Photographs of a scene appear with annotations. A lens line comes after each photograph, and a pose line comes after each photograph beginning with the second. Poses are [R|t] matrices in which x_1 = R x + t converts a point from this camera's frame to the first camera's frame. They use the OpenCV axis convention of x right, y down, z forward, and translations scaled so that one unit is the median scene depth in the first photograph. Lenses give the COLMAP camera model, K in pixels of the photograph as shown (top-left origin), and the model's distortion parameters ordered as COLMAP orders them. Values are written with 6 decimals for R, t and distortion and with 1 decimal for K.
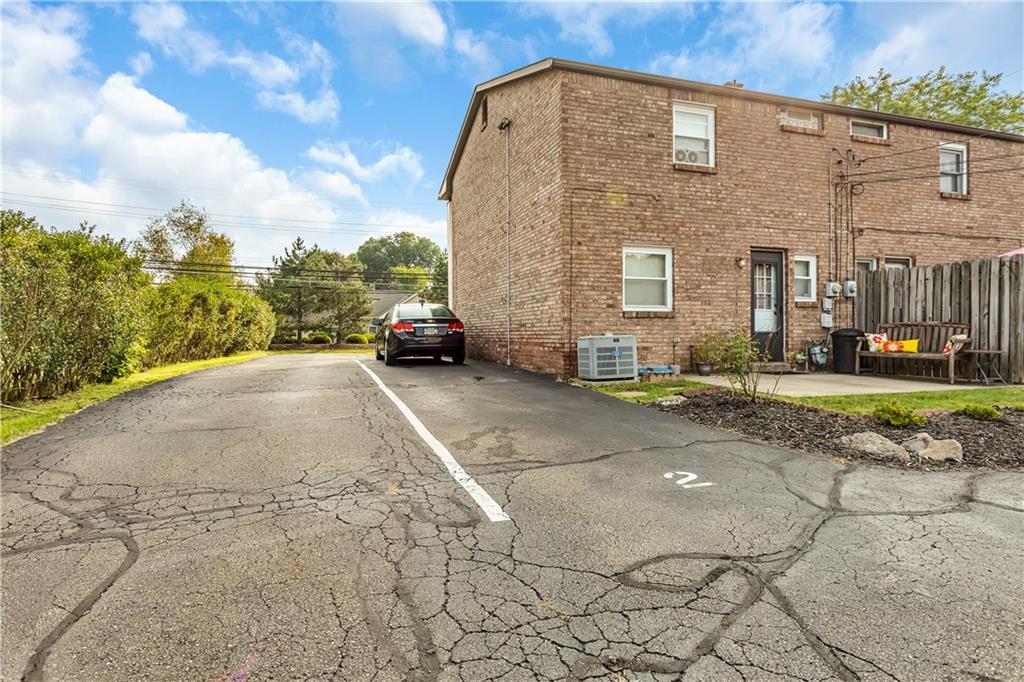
lens RADIAL K [[508.8, 0, 505.4], [0, 508.8, 333.8], [0, 0, 1]] dist [-0.021763, 0.010152]
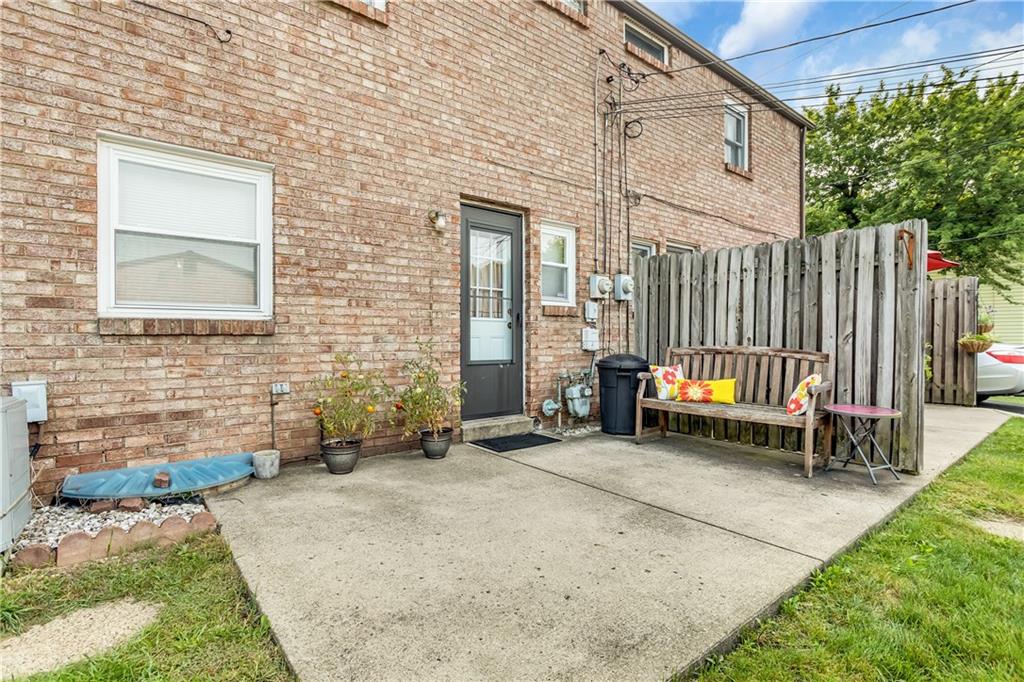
lens RADIAL K [[508.8, 0, 505.4], [0, 508.8, 333.8], [0, 0, 1]] dist [-0.021763, 0.010152]
pose [[0.922325, 0.005498, 0.386377, 0.324905], [-0.002282, 0.999959, -0.008783, -0.027723], [-0.386409, 0.007219, 0.922299, 0.506544]]
